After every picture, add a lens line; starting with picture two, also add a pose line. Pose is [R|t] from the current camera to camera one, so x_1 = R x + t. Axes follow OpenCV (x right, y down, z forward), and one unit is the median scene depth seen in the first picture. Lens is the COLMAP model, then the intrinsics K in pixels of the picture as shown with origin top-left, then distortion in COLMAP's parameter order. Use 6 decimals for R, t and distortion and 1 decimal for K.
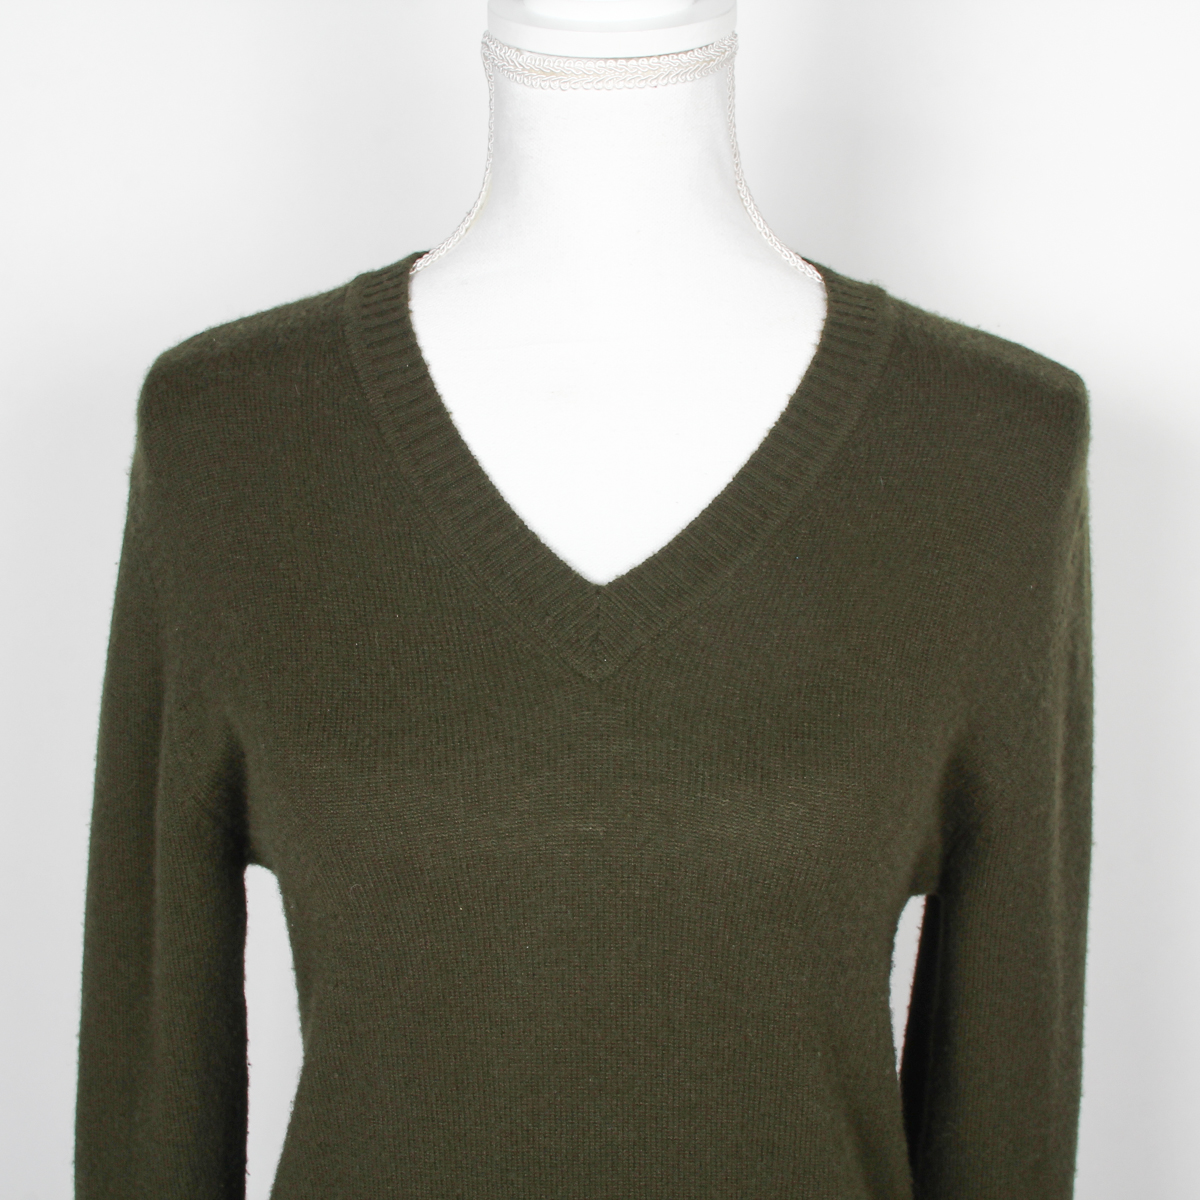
lens RADIAL K [[2010.0, 0, 605.1], [0, 2010.0, 603.0], [0, 0, 1]] dist [-0.086742, 0.000000]
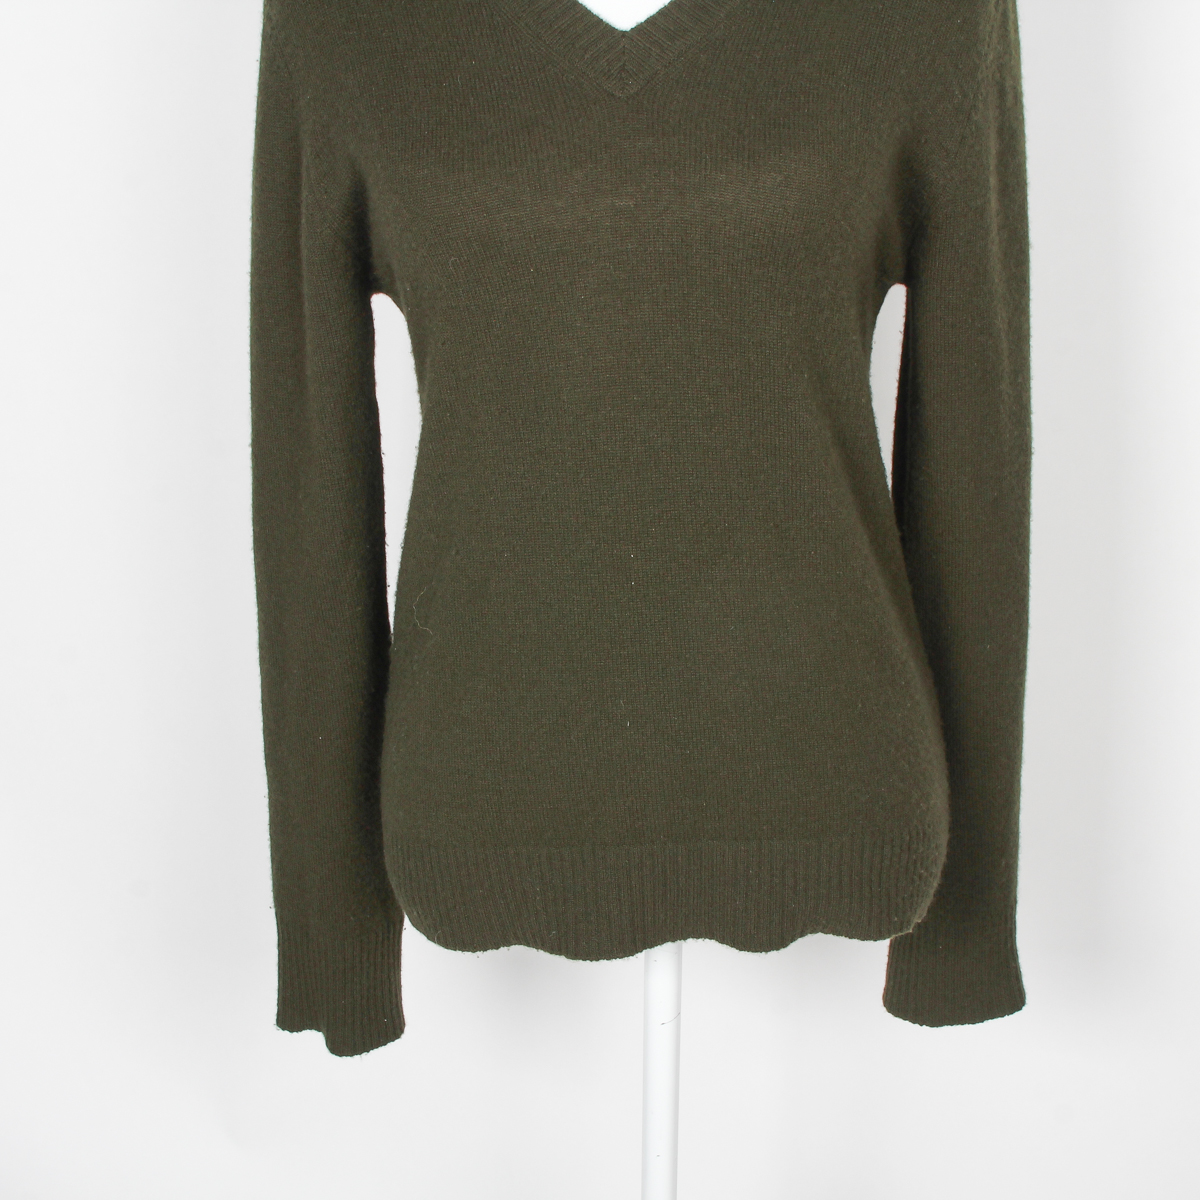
lens RADIAL K [[2010.0, 0, 616.5], [0, 2010.0, 610.0], [0, 0, 1]] dist [-0.086742, 0.000000]
pose [[0.997570, -0.045366, -0.052879, 0.042287], [0.052109, 0.989604, 0.134049, 0.184316], [0.046248, -0.136478, 0.989563, -0.336588]]
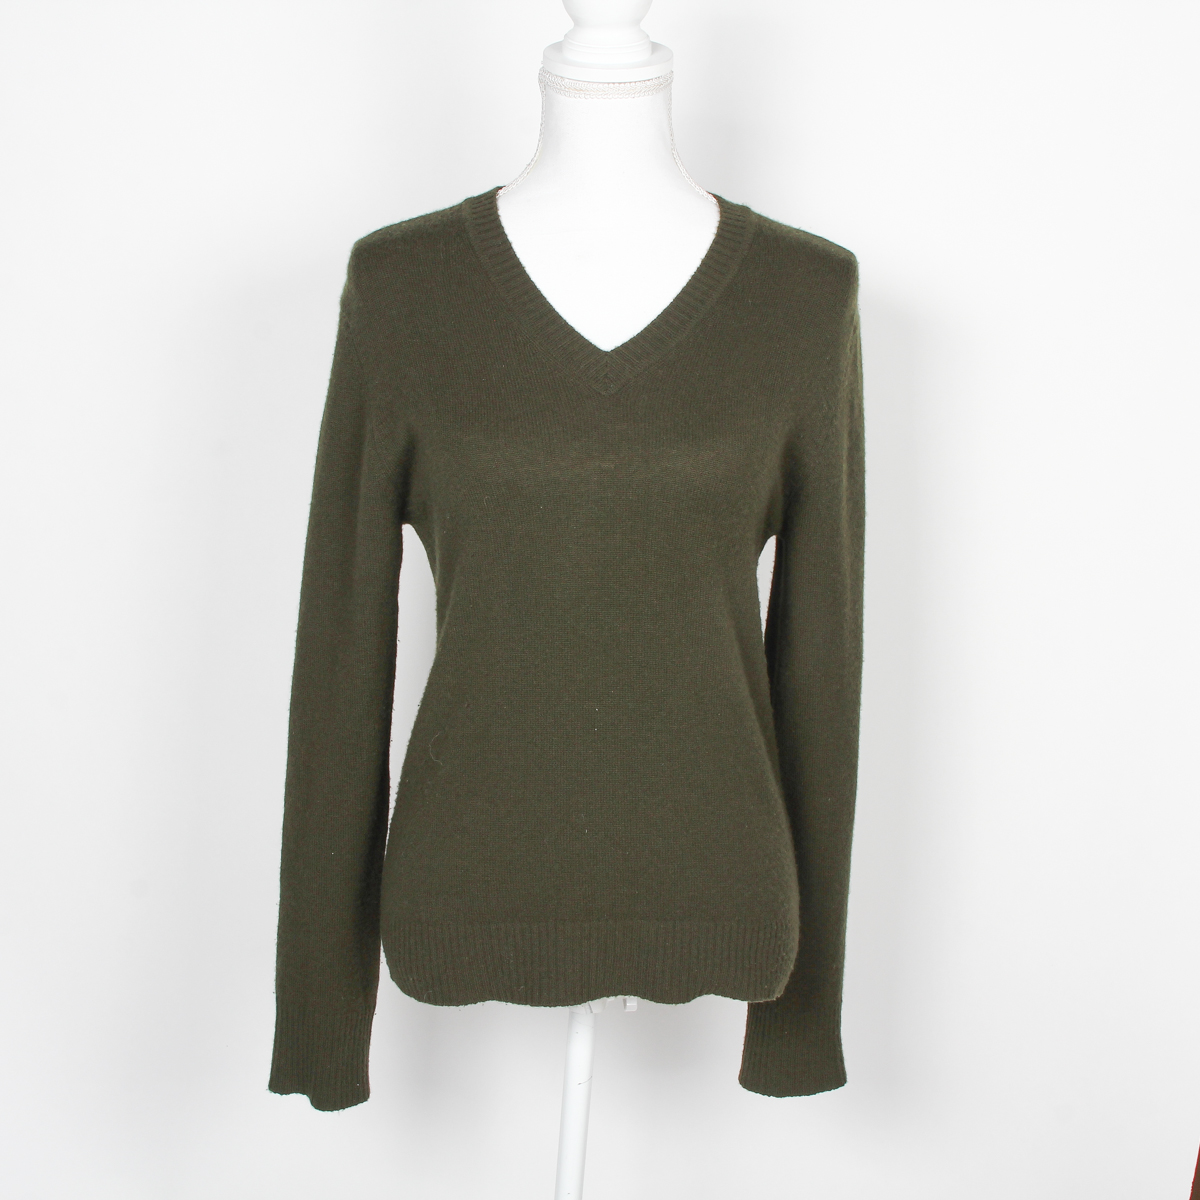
lens RADIAL K [[2010.0, 0, 595.6], [0, 2010.0, 603.9], [0, 0, 1]] dist [-0.086742, 0.000000]
pose [[0.997557, -0.005007, 0.069672, -0.144107], [0.006275, 0.999818, -0.017991, 0.259860], [-0.069569, 0.018384, 0.997408, -0.896533]]
